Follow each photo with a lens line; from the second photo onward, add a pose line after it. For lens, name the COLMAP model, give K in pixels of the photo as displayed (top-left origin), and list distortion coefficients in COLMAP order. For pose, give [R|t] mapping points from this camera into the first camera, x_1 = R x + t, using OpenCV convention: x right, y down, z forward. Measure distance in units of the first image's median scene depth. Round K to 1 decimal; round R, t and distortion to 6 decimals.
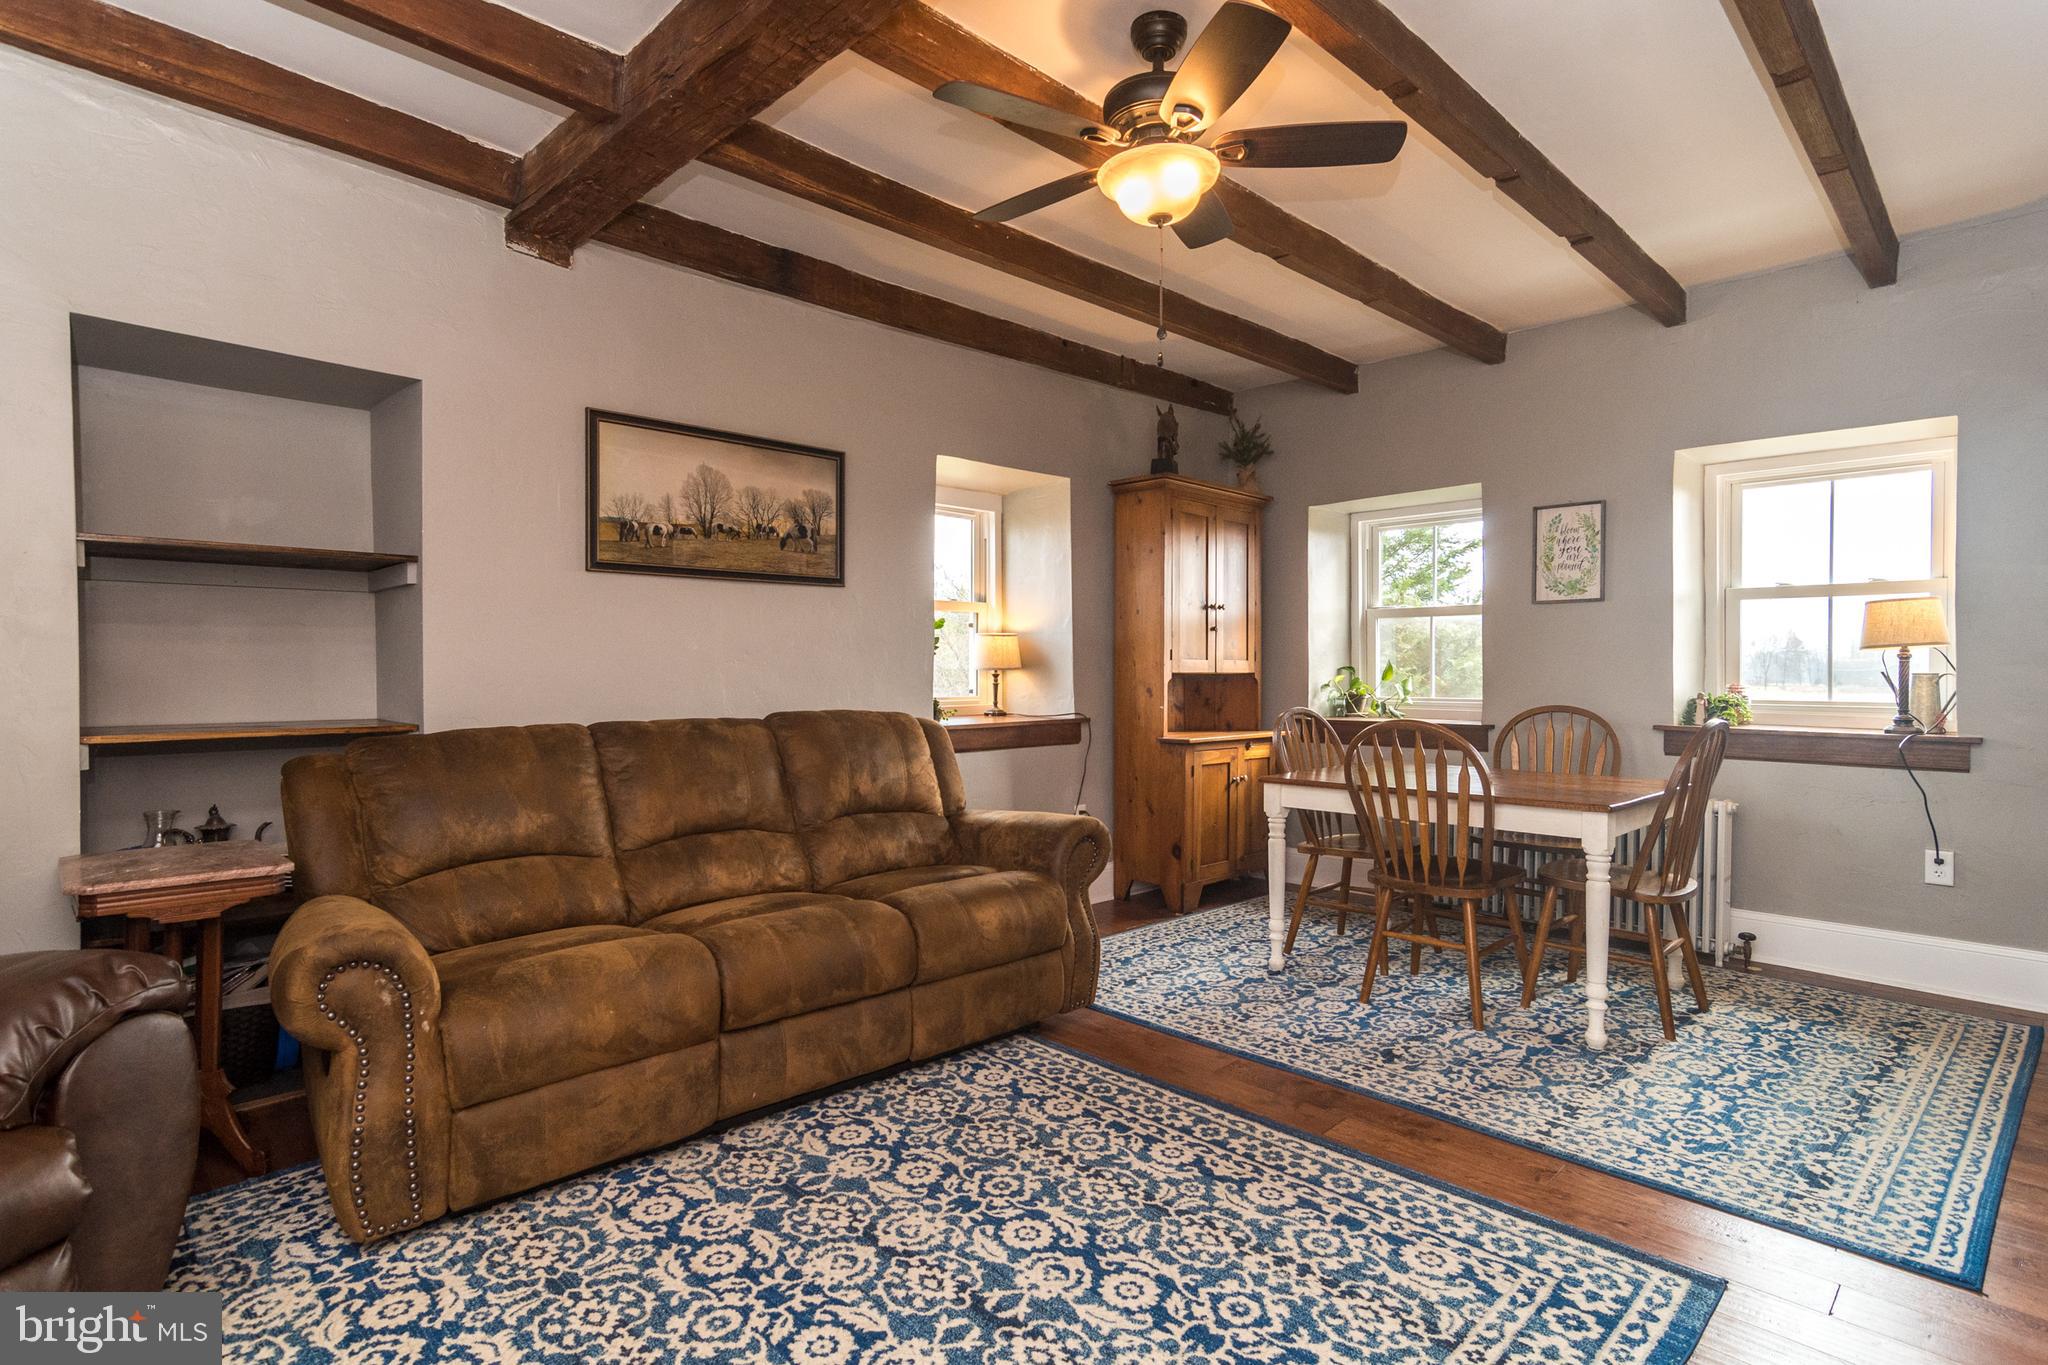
lens RADIAL K [[1006.4, 0, 1026.6], [0, 1006.4, 677.2], [0, 0, 1]] dist [-0.001253, 0.001319]
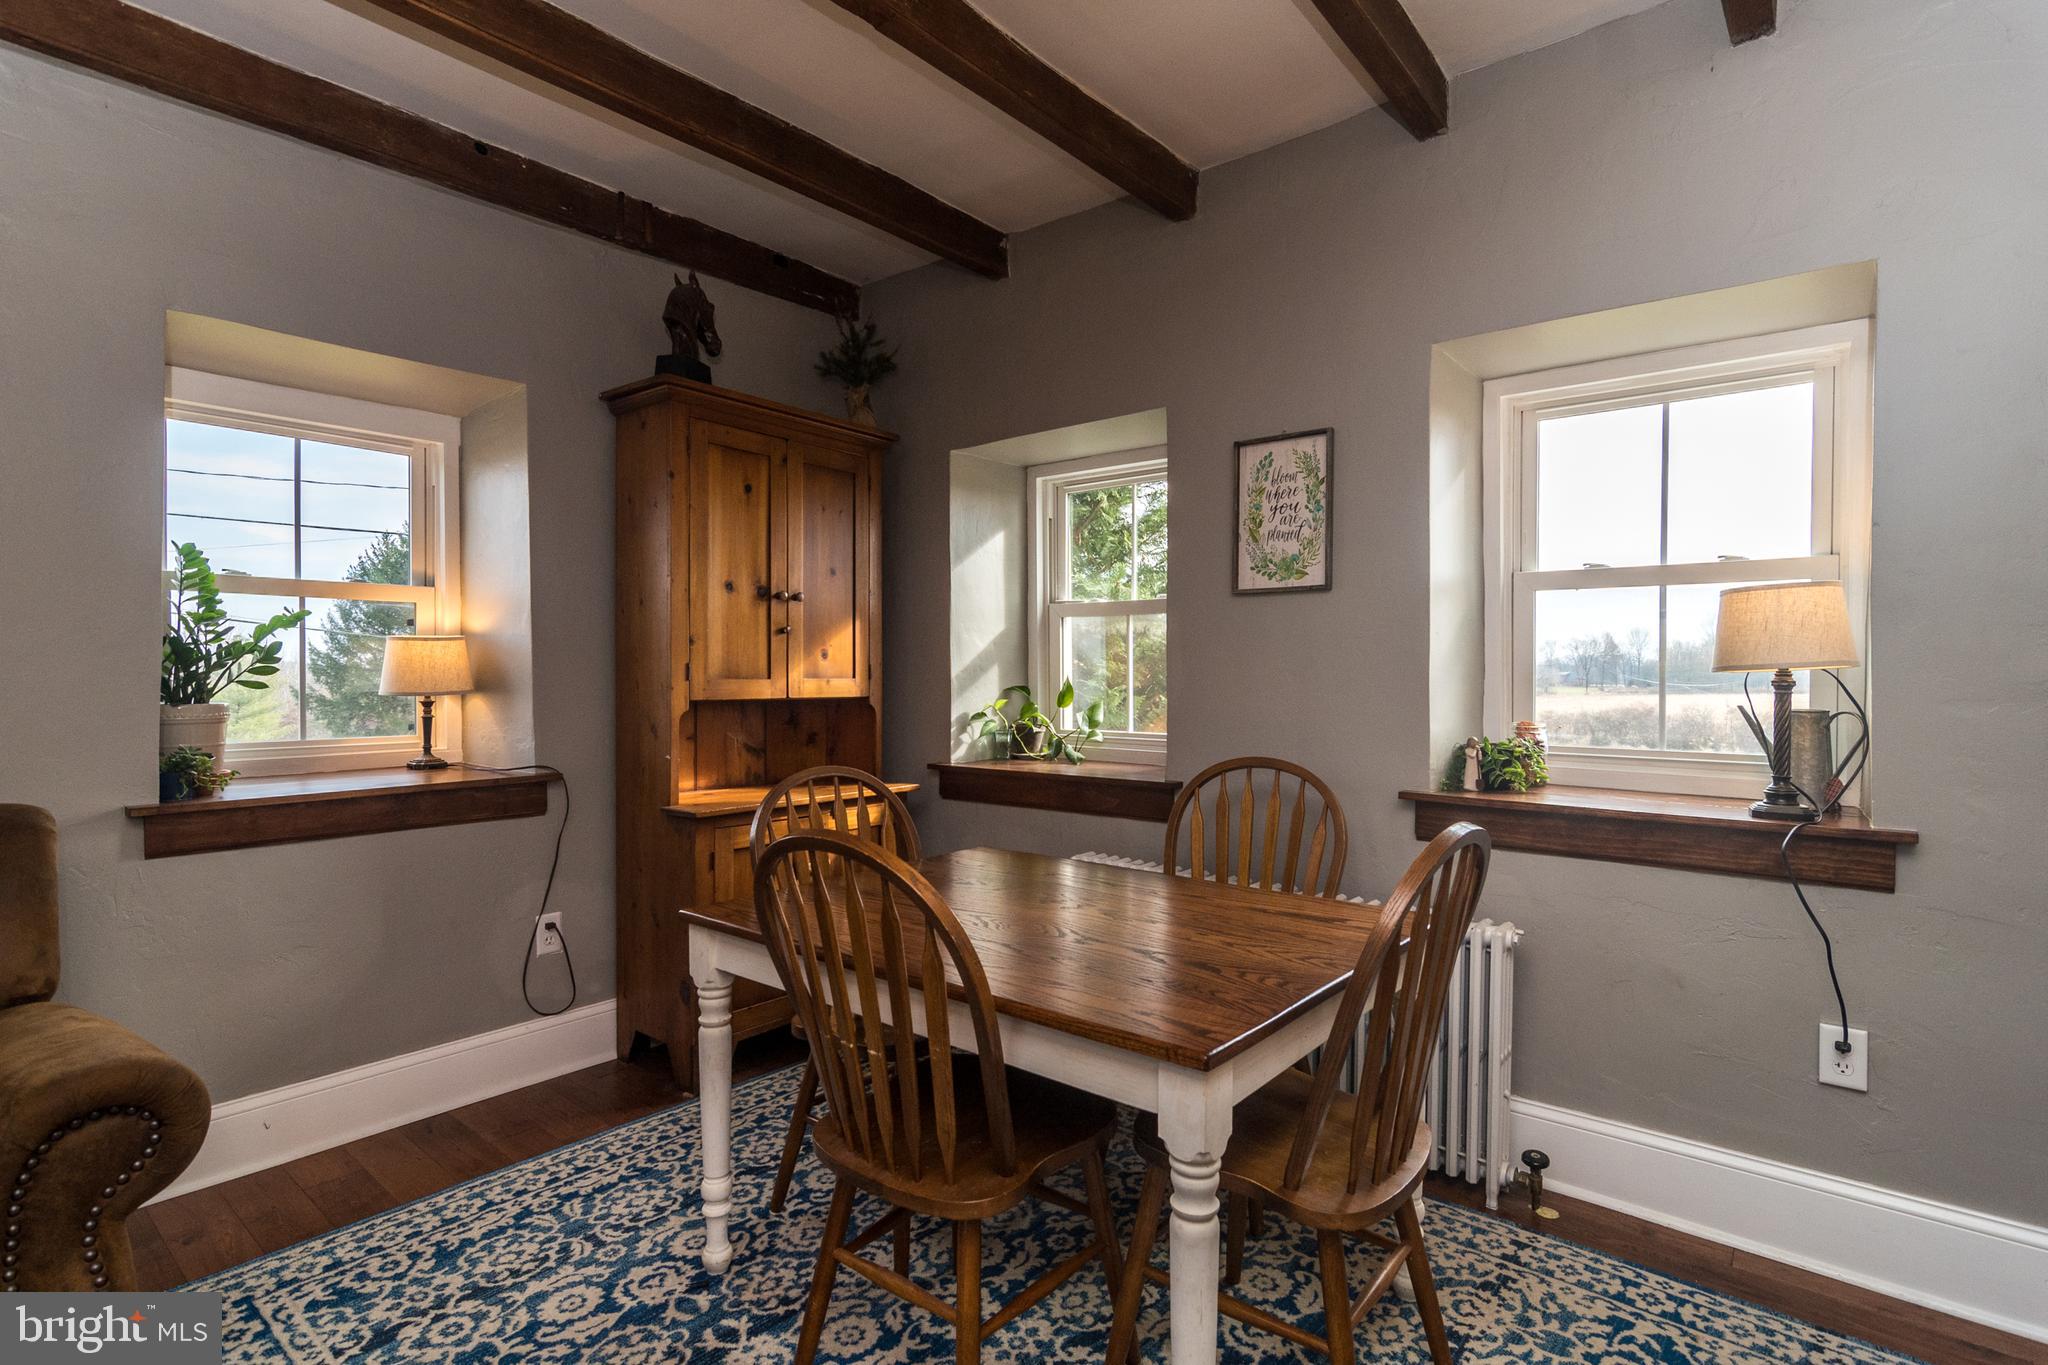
lens RADIAL K [[1010.2, 0, 1024.0], [0, 1010.2, 682.5], [0, 0, 1]] dist [-0.000524, 0.000667]
pose [[0.992121, -0.000229, 0.125287, 0.343285], [-0.000159, 0.999995, 0.003088, -0.022215], [-0.125287, -0.003084, 0.992116, 0.449275]]
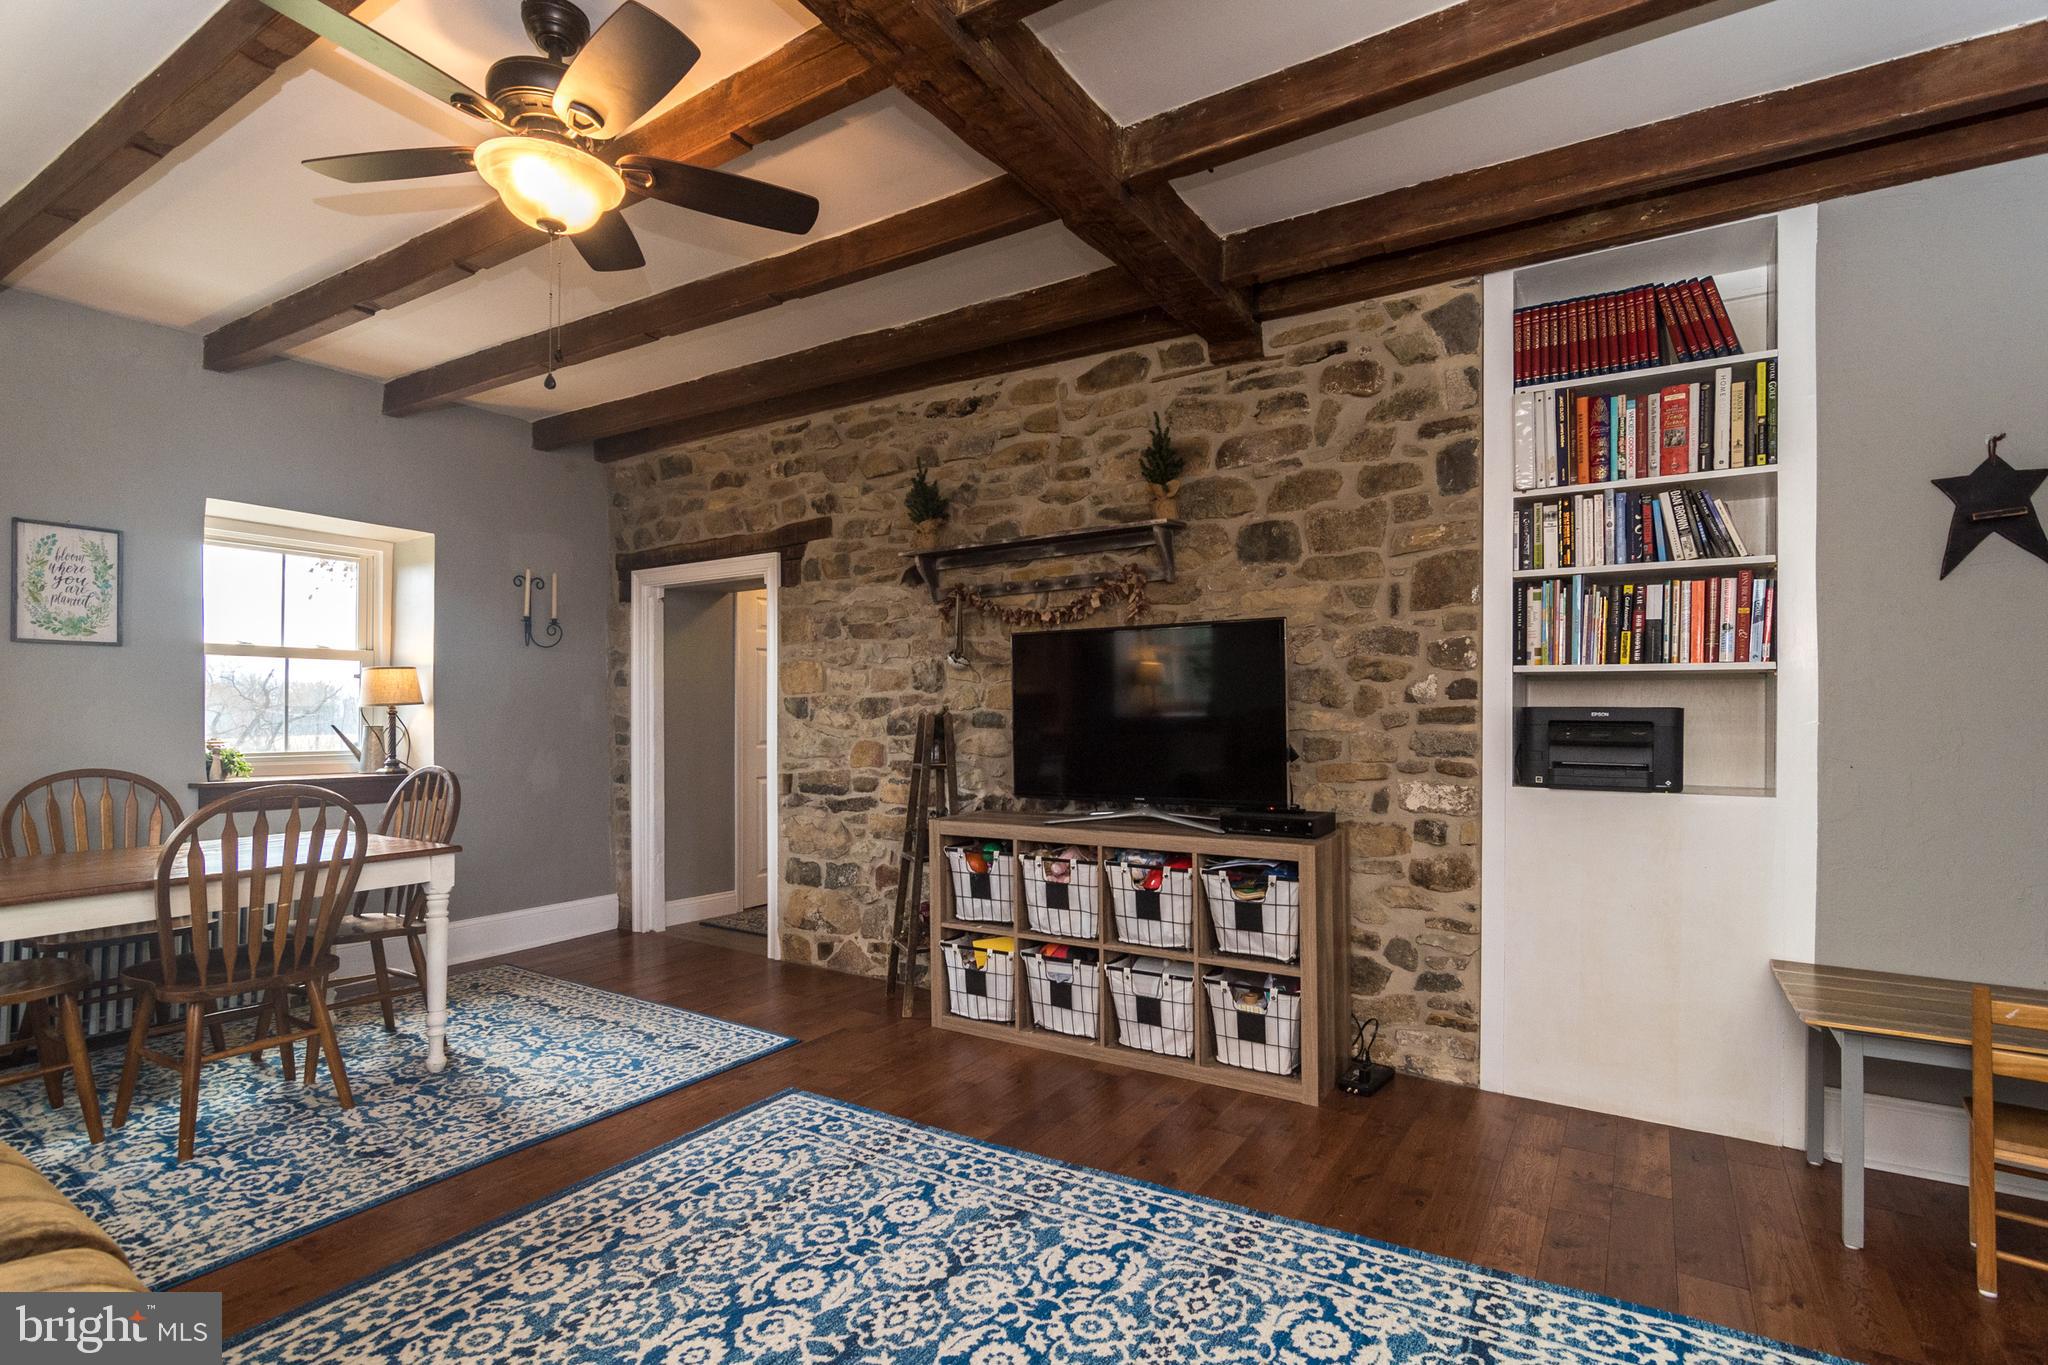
lens RADIAL K [[1010.9, 0, 1028.5], [0, 1010.9, 728.0], [0, 0, 1]] dist [-0.002110, 0.000057]
pose [[-0.239668, -0.008847, 0.970815, -0.515101], [0.013728, 0.999828, 0.012500, -0.006522], [-0.970758, 0.016324, -0.239505, 0.505964]]
